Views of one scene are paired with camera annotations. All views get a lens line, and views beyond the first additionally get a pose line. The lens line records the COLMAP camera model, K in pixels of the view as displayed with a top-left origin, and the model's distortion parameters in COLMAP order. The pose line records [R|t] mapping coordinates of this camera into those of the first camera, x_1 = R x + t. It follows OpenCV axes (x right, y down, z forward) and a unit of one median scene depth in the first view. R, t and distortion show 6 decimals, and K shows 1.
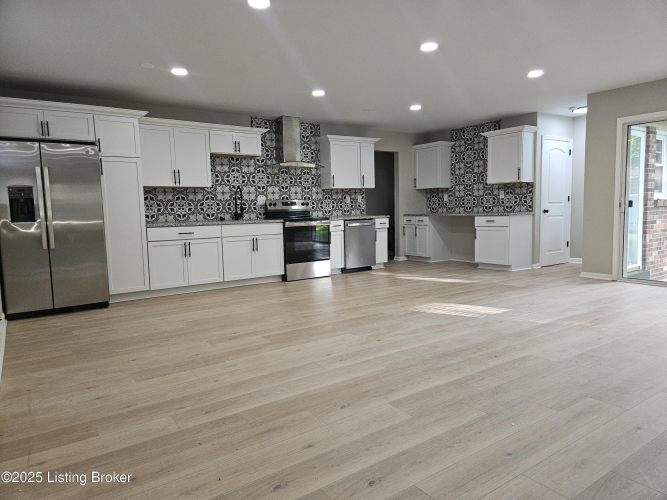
lens RADIAL K [[446.1, 0, 333.5], [0, 446.1, 250.0], [0, 0, 1]] dist [0.035861, -0.004239]
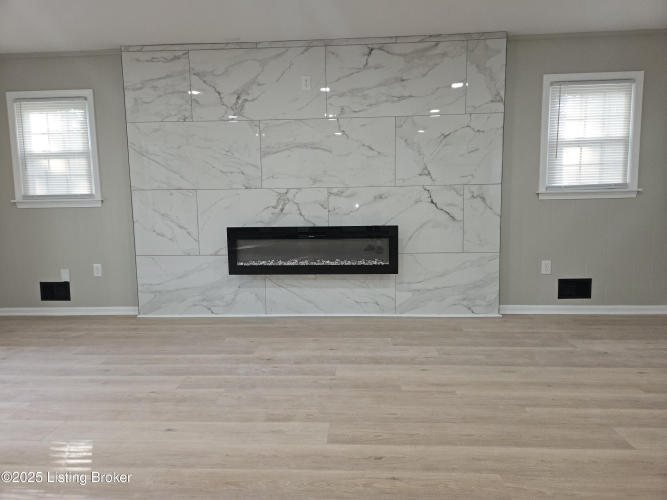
lens RADIAL K [[446.1, 0, 333.5], [0, 446.1, 250.0], [0, 0, 1]] dist [0.035861, -0.004239]
pose [[-0.790339, -0.034294, 0.611709, 0.040056], [0.083261, 0.983158, 0.162692, -0.115271], [-0.606986, 0.179513, -0.774173, 1.184577]]
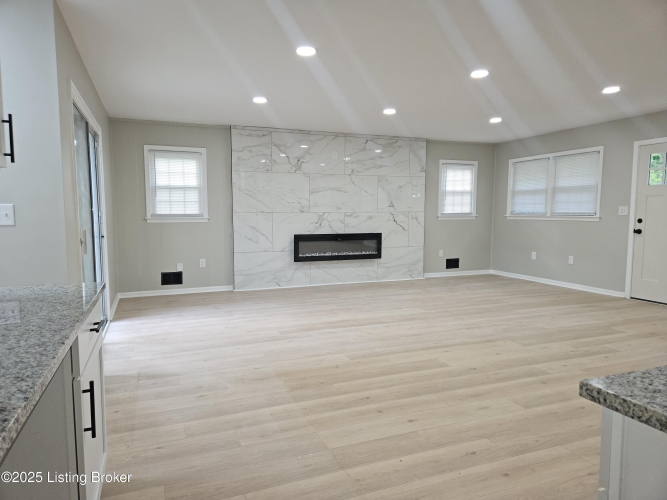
lens RADIAL K [[446.1, 0, 333.5], [0, 446.1, 250.0], [0, 0, 1]] dist [0.035861, -0.004239]
pose [[-0.975013, -0.001465, 0.222142, 0.329959], [0.036898, 0.985020, 0.168448, -0.257669], [-0.219062, 0.172436, -0.960353, 2.249411]]
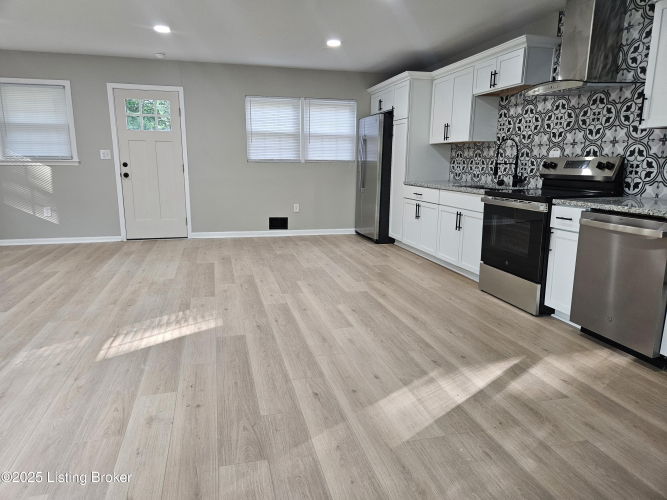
lens RADIAL K [[442.3, 0, 325.0], [0, 442.3, 249.1], [0, 0, 1]] dist [0.043439, -0.000793]
pose [[-0.354529, 0.208076, -0.911599, 0.948118], [-0.078657, 0.964833, 0.250818, -0.219501], [0.931731, 0.160626, -0.325695, 1.720258]]
